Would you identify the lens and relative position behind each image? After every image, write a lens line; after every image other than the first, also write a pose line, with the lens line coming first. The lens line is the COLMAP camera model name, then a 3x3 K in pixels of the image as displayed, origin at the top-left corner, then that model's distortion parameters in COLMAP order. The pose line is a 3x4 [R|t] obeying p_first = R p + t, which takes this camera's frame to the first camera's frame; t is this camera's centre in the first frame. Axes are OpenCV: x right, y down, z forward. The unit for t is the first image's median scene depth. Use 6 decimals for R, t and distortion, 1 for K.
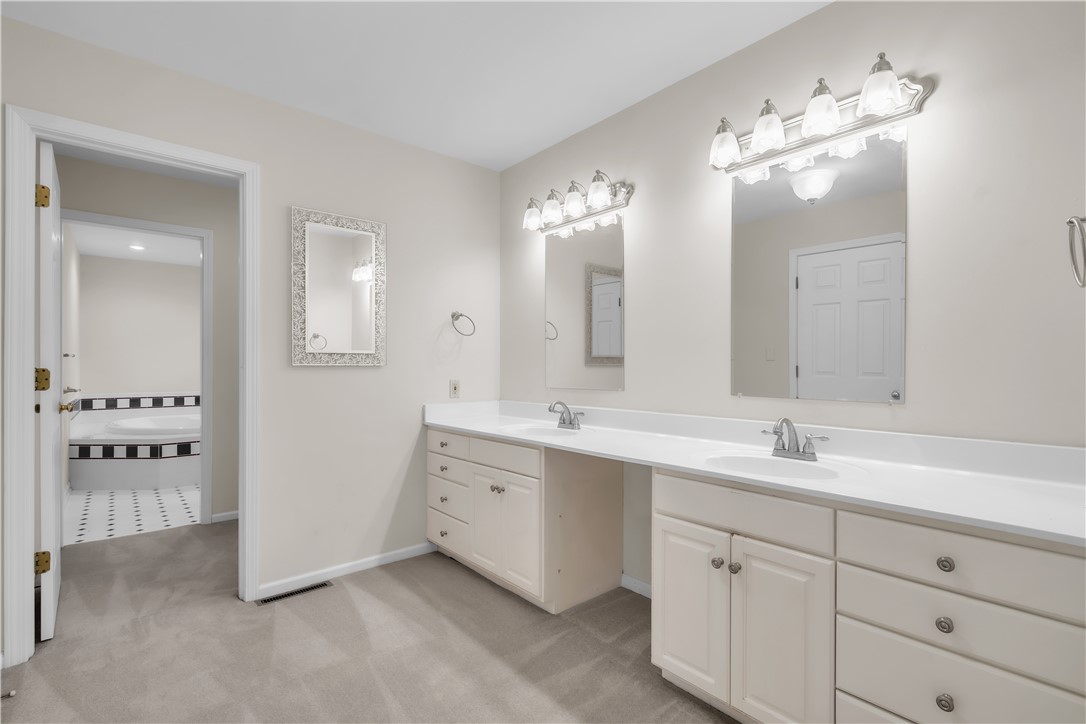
lens RADIAL K [[445.5, 0, 544.9], [0, 445.5, 367.8], [0, 0, 1]] dist [-0.016922, -0.000111]
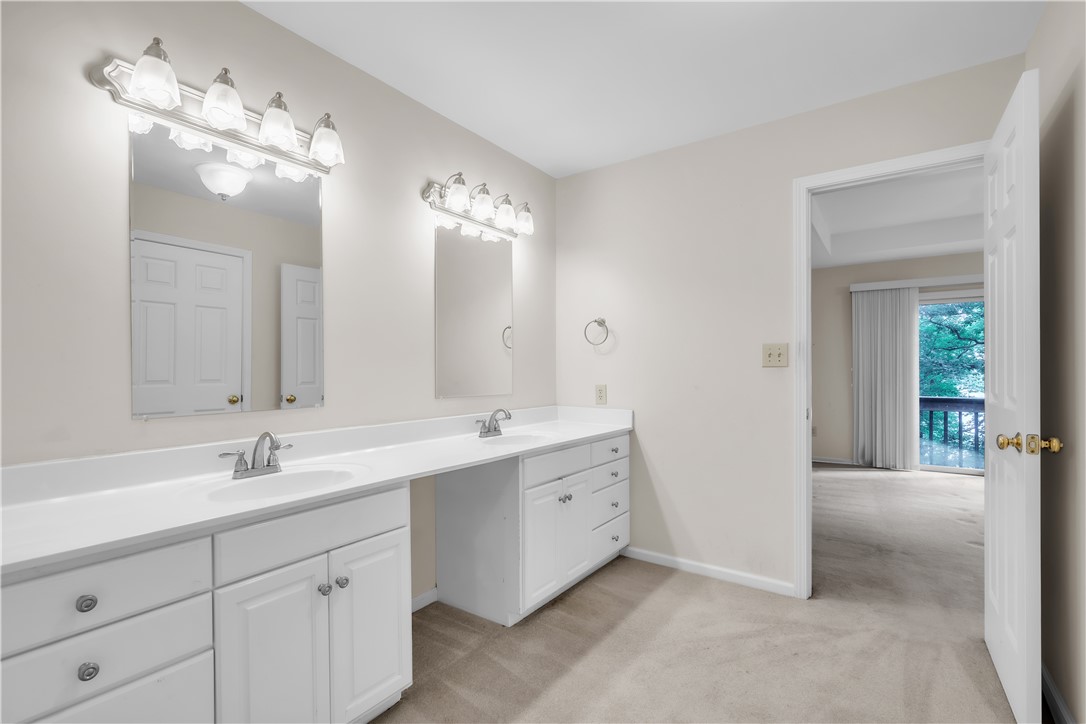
lens RADIAL K [[492.7, 0, 546.6], [0, 492.7, 363.3], [0, 0, 1]] dist [-0.002609, 0.000130]
pose [[-0.208575, 0.031371, 0.977503, -0.916801], [0.011703, 0.999494, -0.029579, 0.008314], [-0.977936, 0.005270, -0.208837, 0.991096]]
